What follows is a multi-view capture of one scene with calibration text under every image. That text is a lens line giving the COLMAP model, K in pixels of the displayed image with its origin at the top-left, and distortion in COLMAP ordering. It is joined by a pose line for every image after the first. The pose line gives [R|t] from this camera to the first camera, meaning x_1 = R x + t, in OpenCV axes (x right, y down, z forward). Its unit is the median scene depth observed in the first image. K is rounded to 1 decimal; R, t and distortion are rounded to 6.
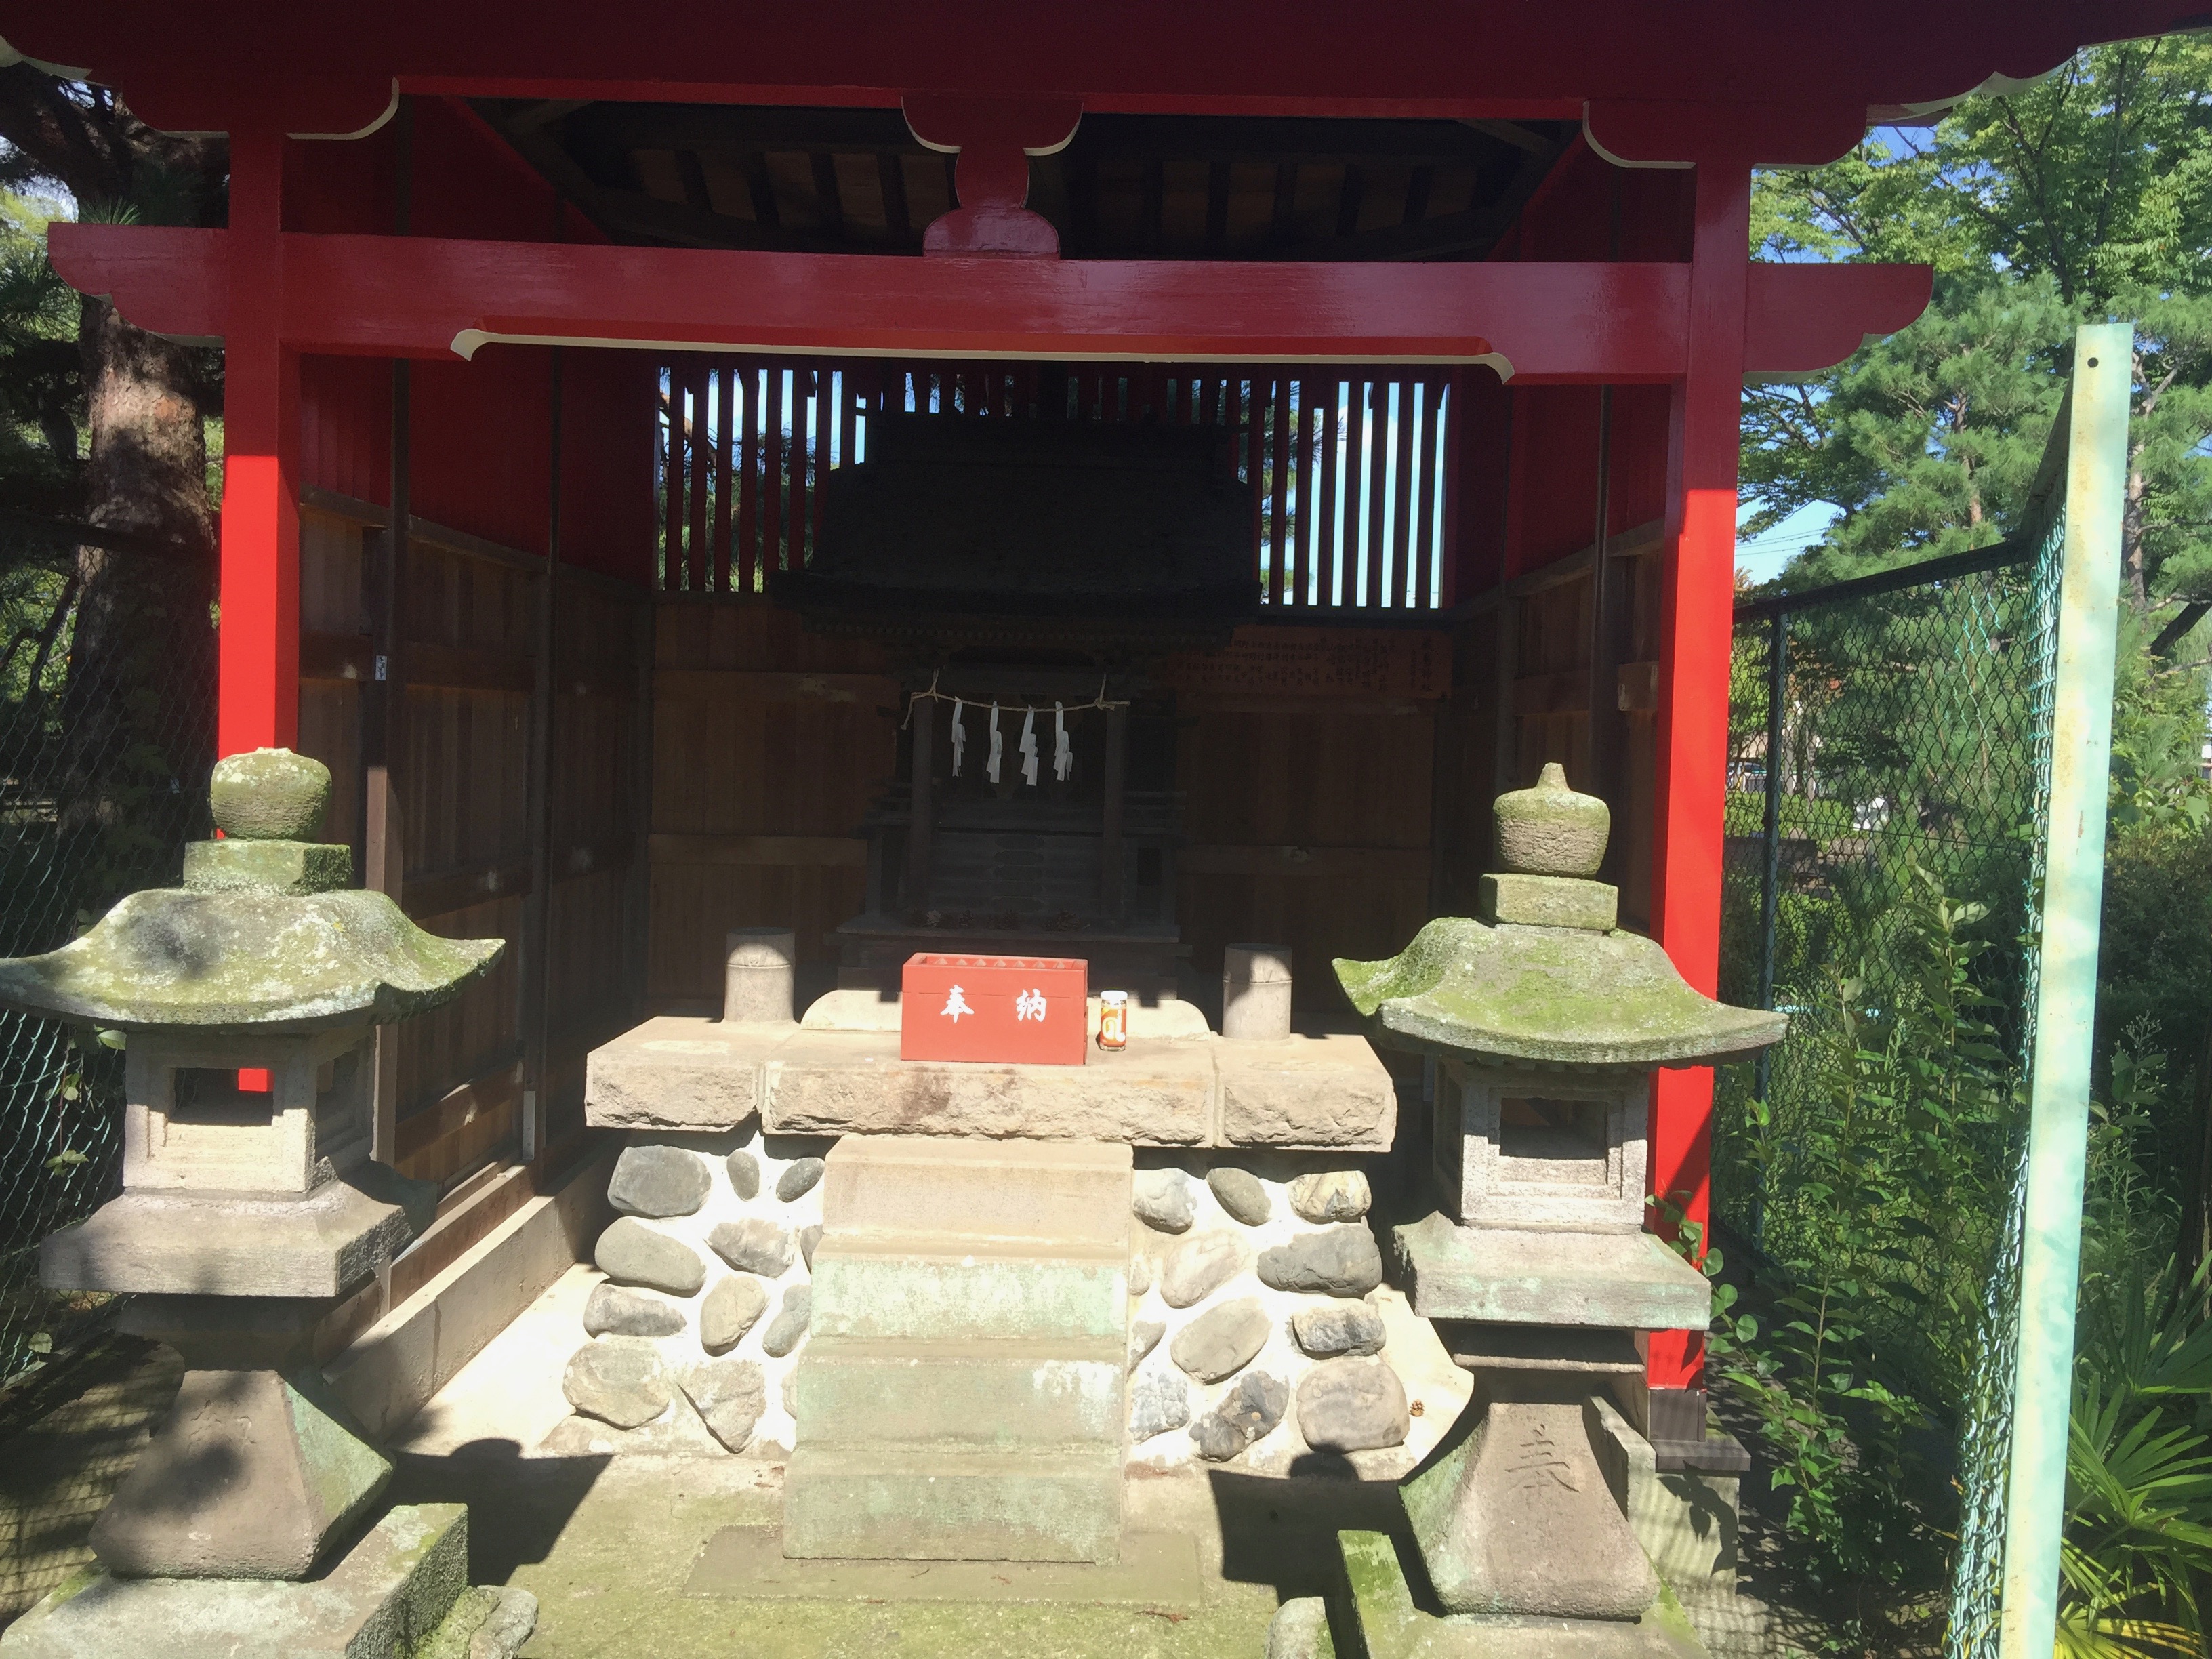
lens RADIAL K [[1868.8, 0, 1102.5], [0, 1868.8, 840.9], [0, 0, 1]] dist [-0.000826, 0.002748]
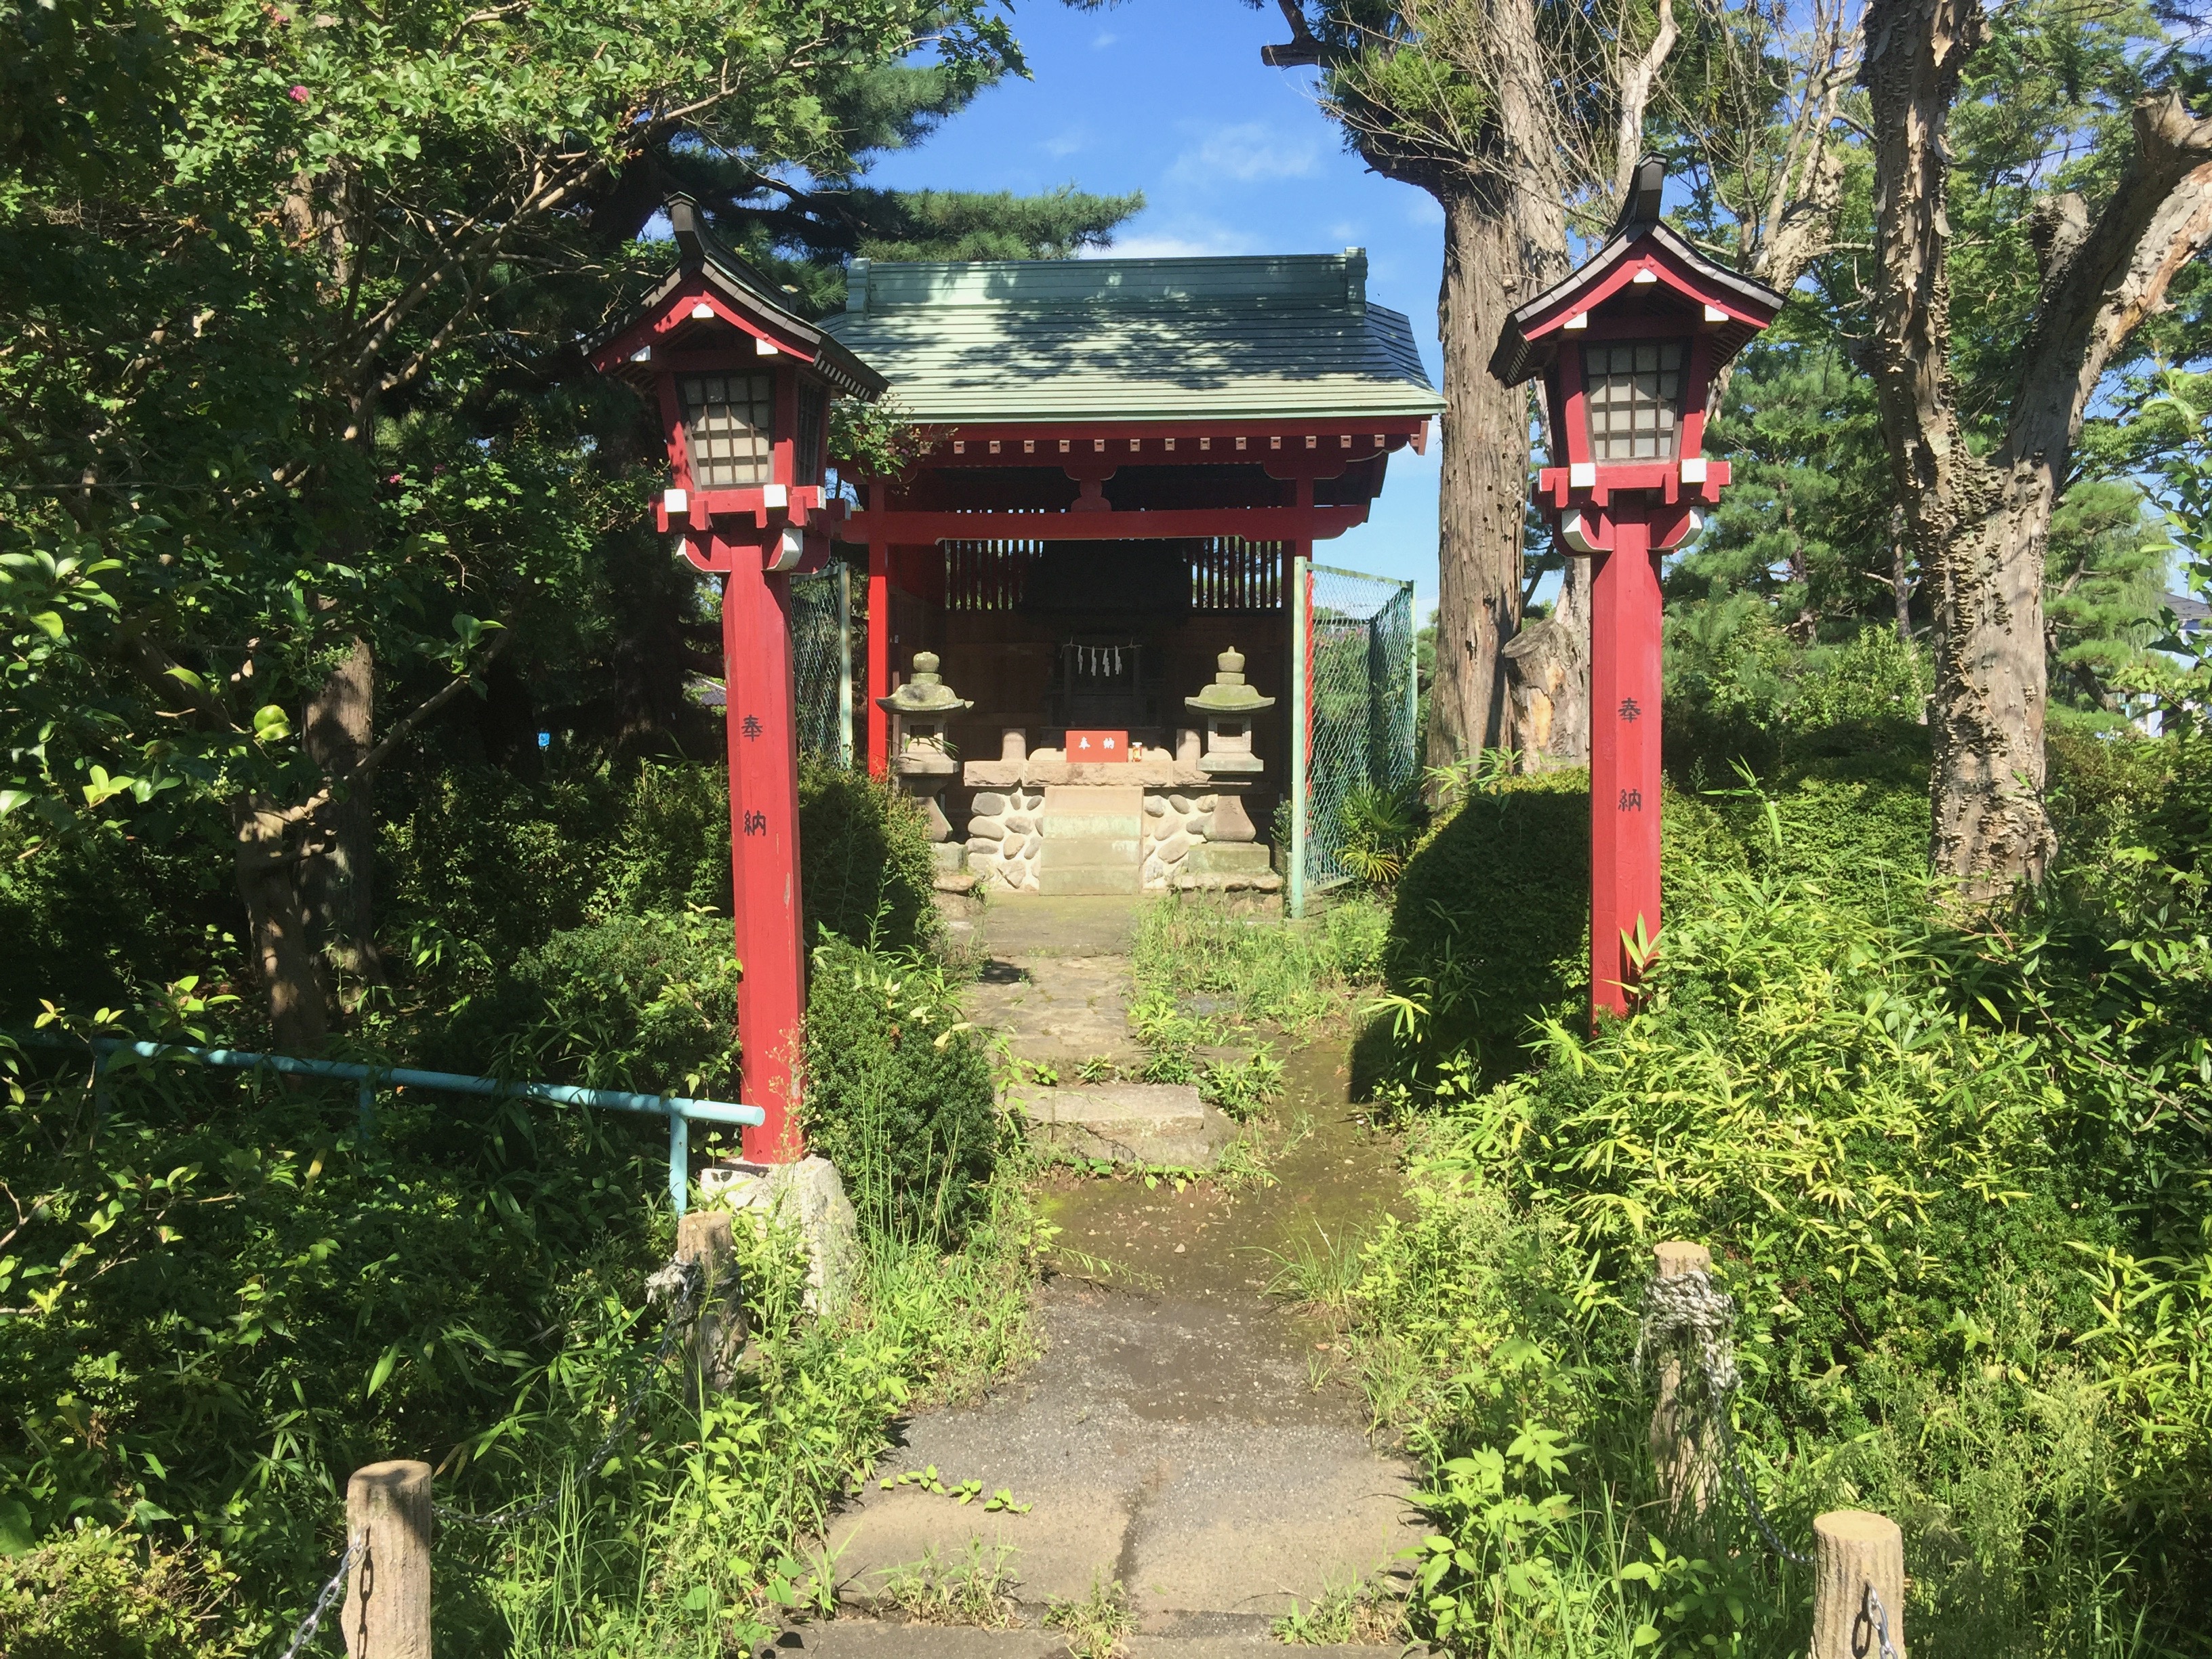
lens RADIAL K [[1868.8, 0, 1108.0], [0, 1868.8, 820.5], [0, 0, 1]] dist [-0.000826, 0.002748]
pose [[0.998974, -0.024543, -0.038054, 0.072460], [0.024197, 0.999662, -0.009536, 0.241482], [0.038275, 0.008605, 0.999230, -2.026585]]
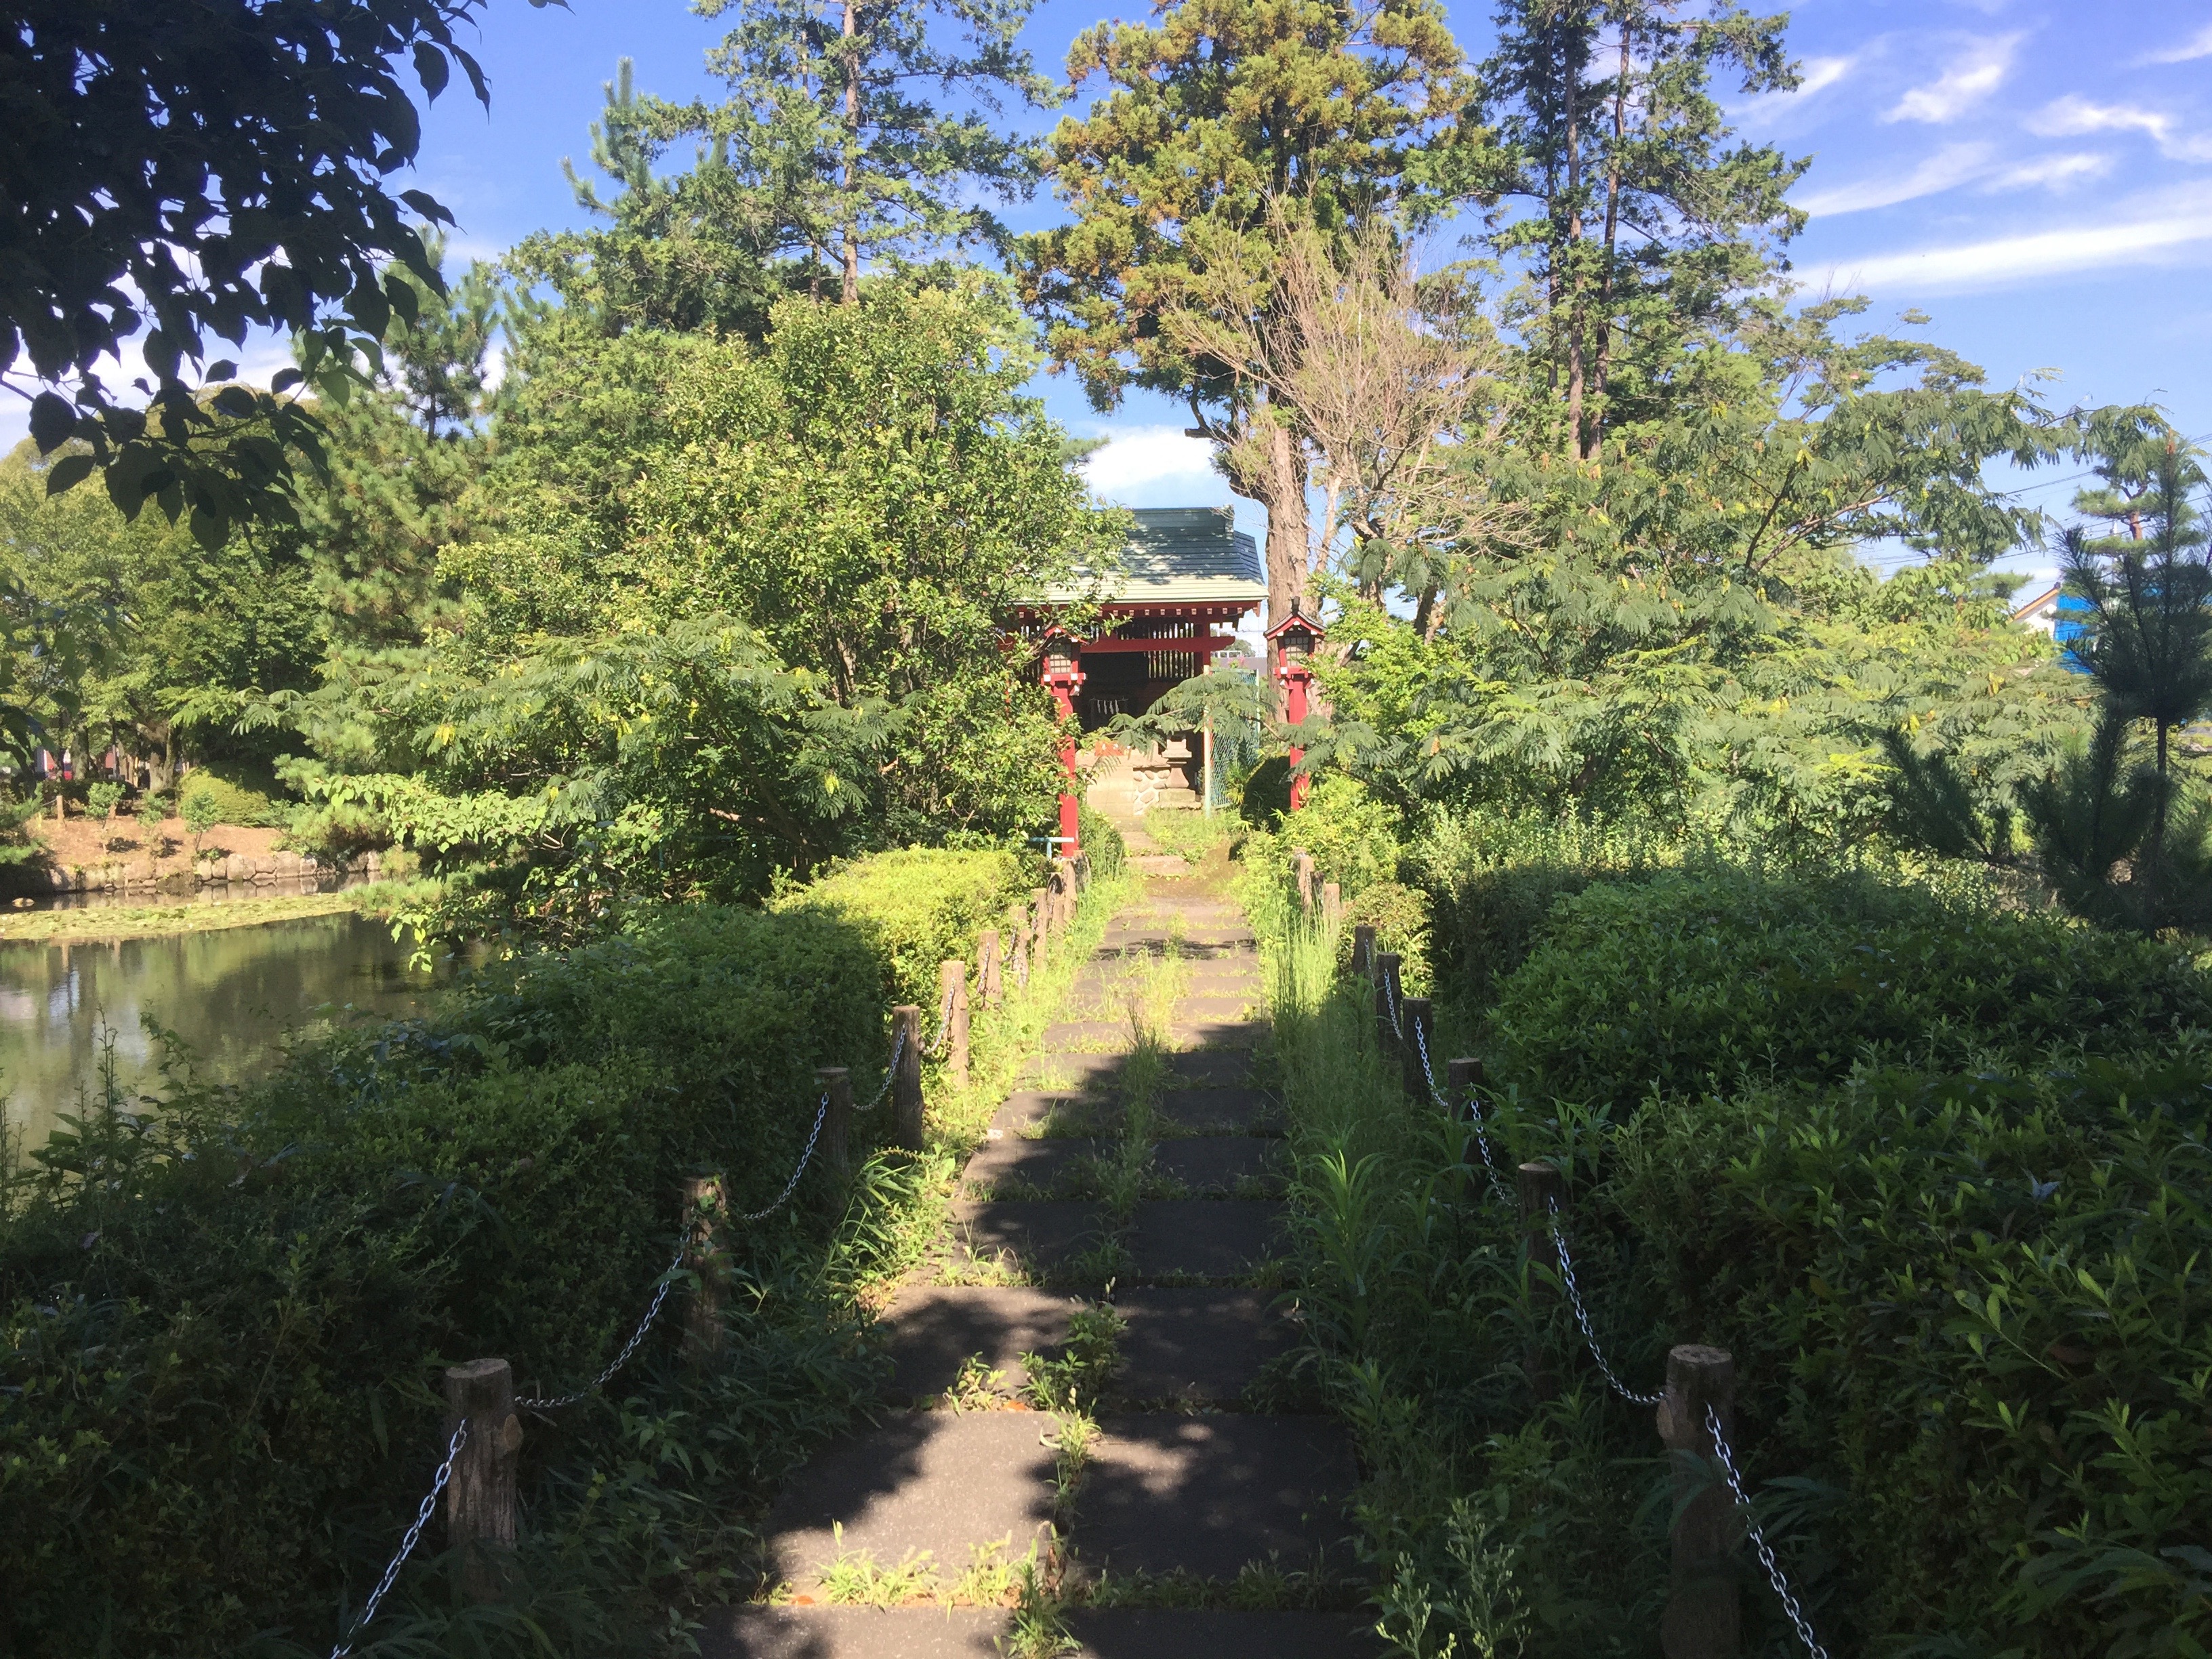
lens RADIAL K [[1868.8, 0, 1102.6], [0, 1868.8, 830.6], [0, 0, 1]] dist [-0.000826, 0.002748]
pose [[0.999011, -0.040773, 0.017748, -0.209707], [0.041004, 0.999077, -0.012834, 0.452696], [-0.017209, 0.013549, 0.999760, -5.391935]]
